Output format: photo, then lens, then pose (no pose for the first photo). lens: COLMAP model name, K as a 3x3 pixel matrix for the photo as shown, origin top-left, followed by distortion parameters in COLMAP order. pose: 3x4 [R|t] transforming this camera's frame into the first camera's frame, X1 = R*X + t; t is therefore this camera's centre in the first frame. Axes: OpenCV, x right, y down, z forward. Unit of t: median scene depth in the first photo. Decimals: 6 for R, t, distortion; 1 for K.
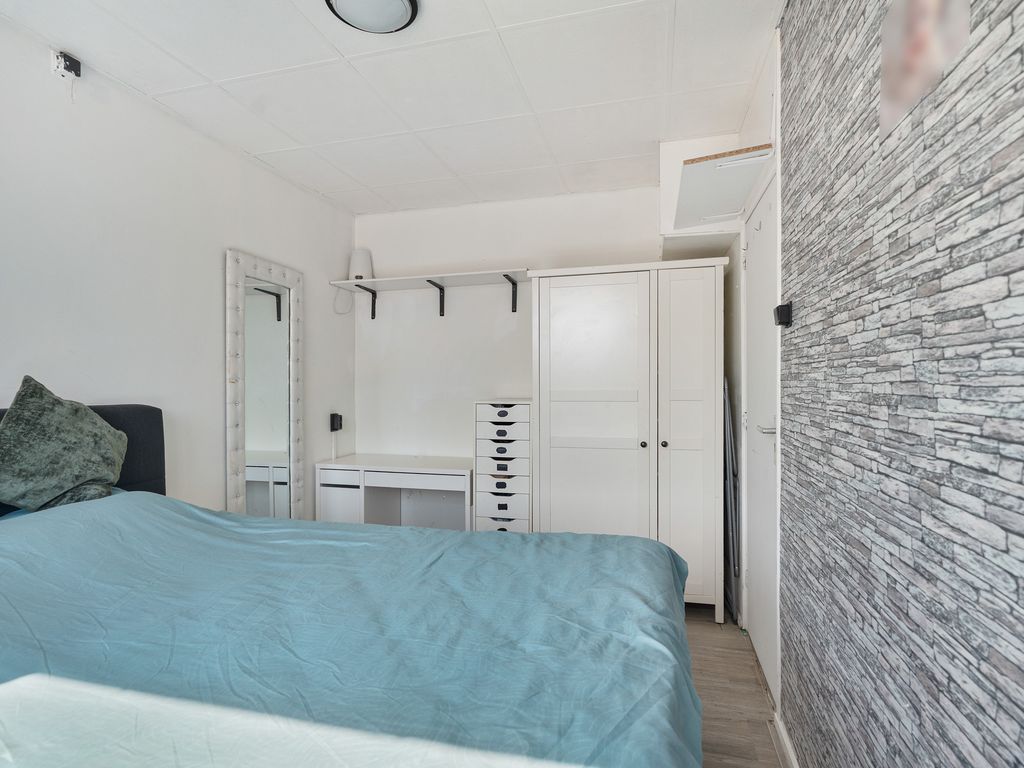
lens RADIAL K [[532.7, 0, 513.8], [0, 532.7, 381.8], [0, 0, 1]] dist [-0.001368, -0.000302]
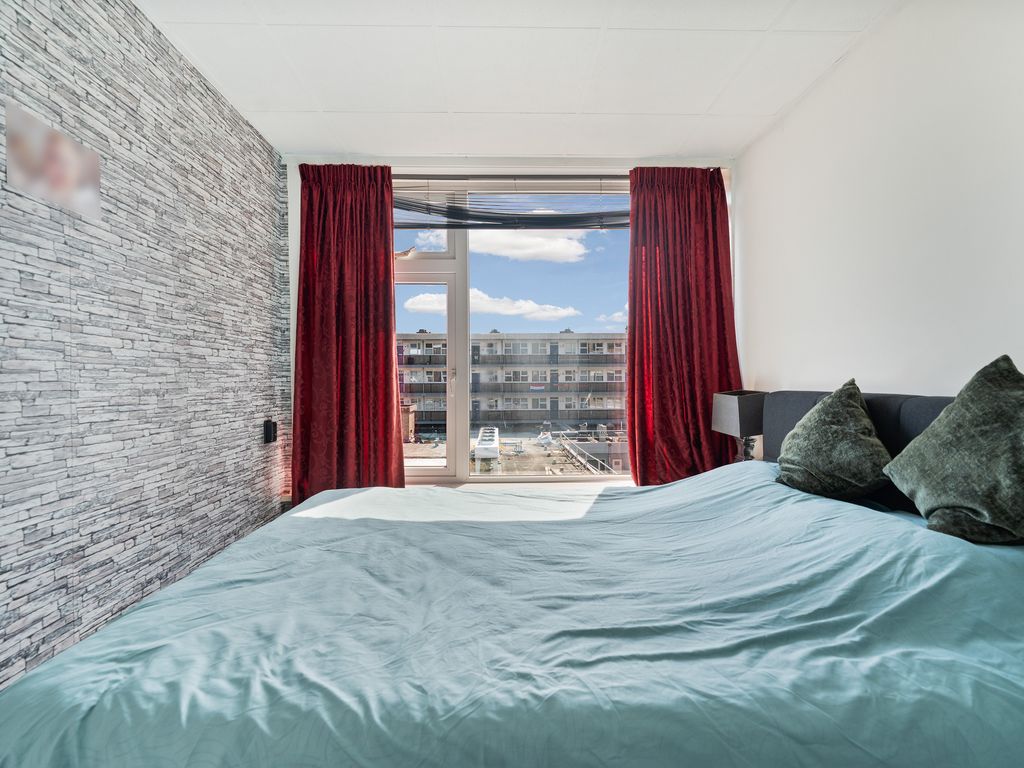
lens RADIAL K [[532.8, 0, 494.8], [0, 532.8, 386.2], [0, 0, 1]] dist [0.004219, 0.001496]
pose [[-0.962152, 0.019237, -0.271832, -0.046849], [0.017814, 0.999812, 0.007703, 0.017470], [0.271929, 0.002569, -0.962314, 2.013363]]
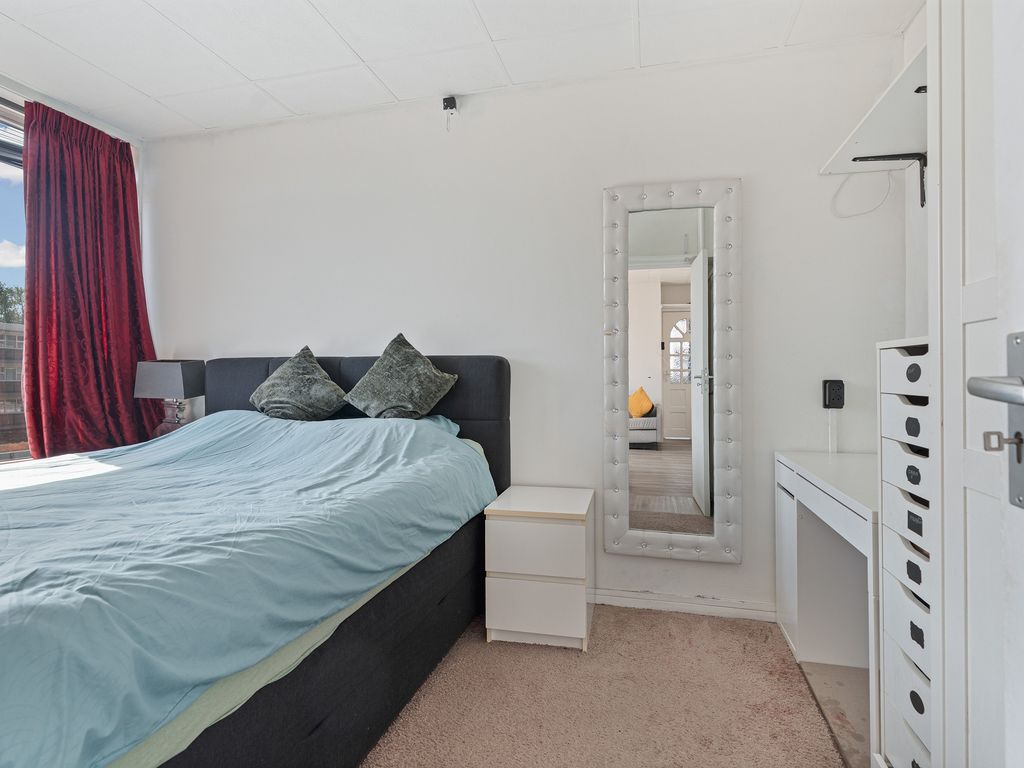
lens RADIAL K [[532.7, 0, 513.8], [0, 532.7, 381.8], [0, 0, 1]] dist [-0.001368, -0.000302]
pose [[-0.005671, 0.013595, -0.999892, 0.798753], [0.002039, 0.999906, 0.013584, 0.143854], [0.999982, -0.001962, -0.005698, 1.745212]]
